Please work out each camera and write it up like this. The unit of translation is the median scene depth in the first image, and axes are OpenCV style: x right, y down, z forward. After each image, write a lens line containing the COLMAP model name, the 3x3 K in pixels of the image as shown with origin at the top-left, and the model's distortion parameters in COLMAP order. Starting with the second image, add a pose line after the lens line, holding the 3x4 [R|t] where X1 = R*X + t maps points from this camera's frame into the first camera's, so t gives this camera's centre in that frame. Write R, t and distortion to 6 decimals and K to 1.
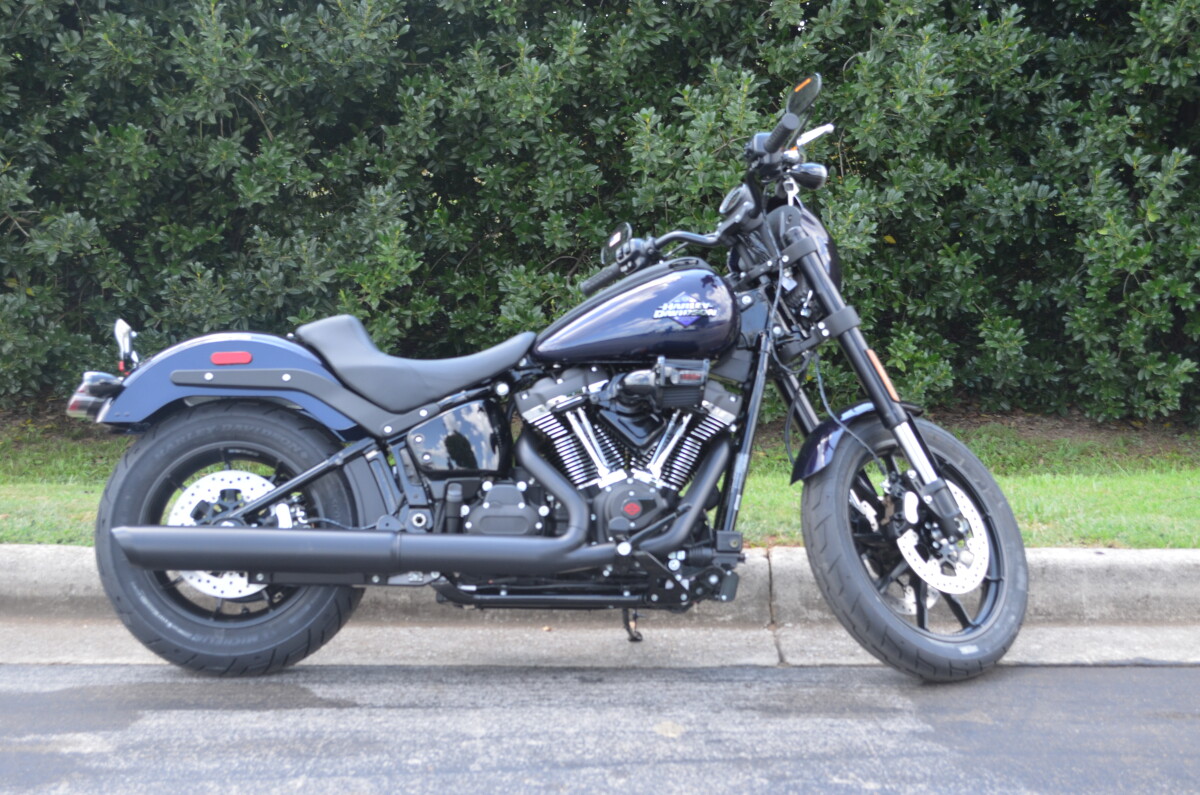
lens RADIAL K [[1951.8, 0, 600.0], [0, 1951.8, 397.5], [0, 0, 1]] dist [-0.205351, -0.032217]
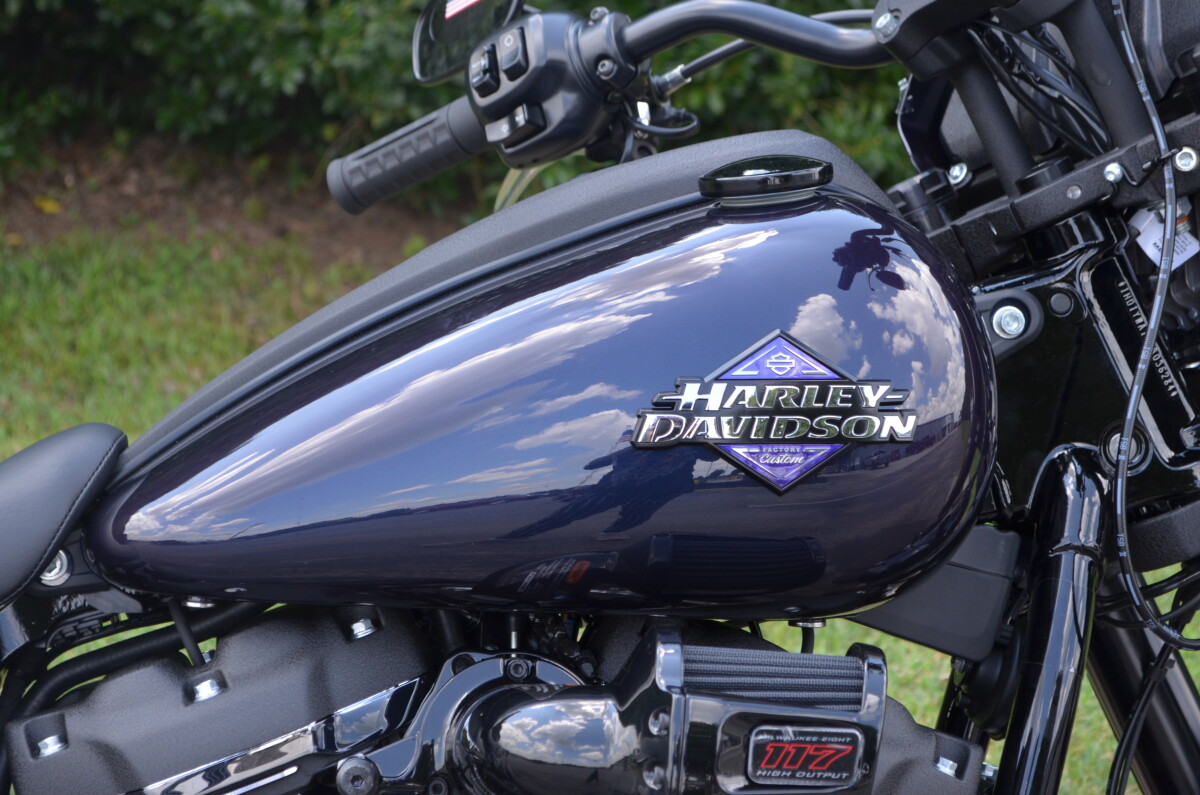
lens RADIAL K [[2762.3, 0, 600.0], [0, 2762.3, 397.5], [0, 0, 1]] dist [0.010814, 0.566387]
pose [[0.996812, 0.033552, 0.072389, 0.000648], [-0.043385, 0.989362, 0.138856, -0.087870], [-0.066959, -0.141554, 0.987663, 0.678519]]
